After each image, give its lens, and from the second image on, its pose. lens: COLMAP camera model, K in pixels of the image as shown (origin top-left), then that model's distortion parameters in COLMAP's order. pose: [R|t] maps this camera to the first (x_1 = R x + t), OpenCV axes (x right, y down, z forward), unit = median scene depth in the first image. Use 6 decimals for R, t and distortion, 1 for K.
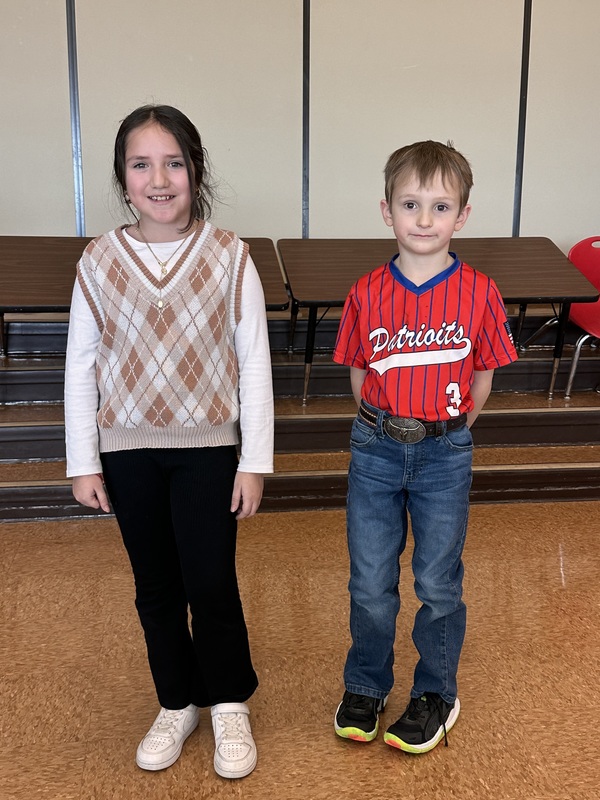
lens RADIAL K [[947.4, 0, 301.1], [0, 947.4, 399.1], [0, 0, 1]] dist [0.007197, 0.000000]
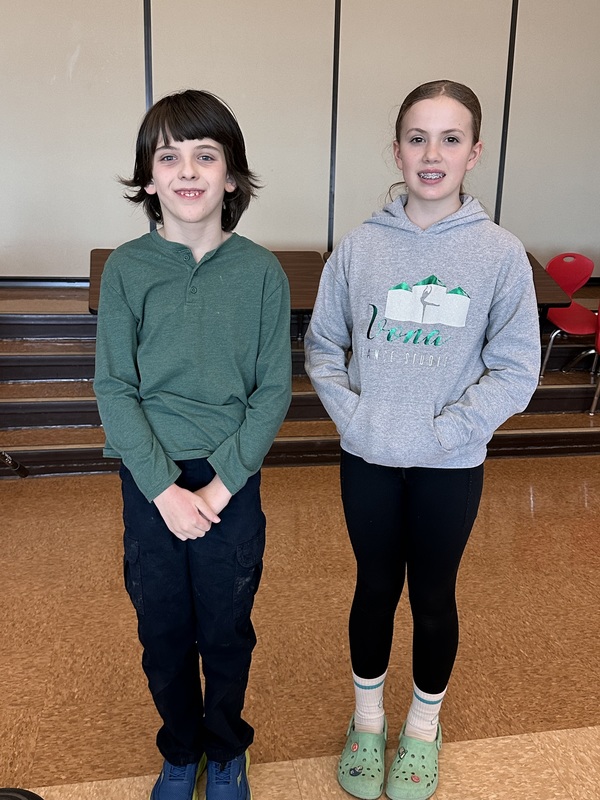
lens RADIAL K [[828.2, 0, 298.7], [0, 828.2, 400.7], [0, 0, 1]] dist [0.003782, 0.000000]
pose [[0.999056, 0.009973, 0.042275, -0.183313], [-0.012697, 0.997828, 0.064645, -0.067887], [-0.041538, -0.065121, 0.997012, -0.237817]]
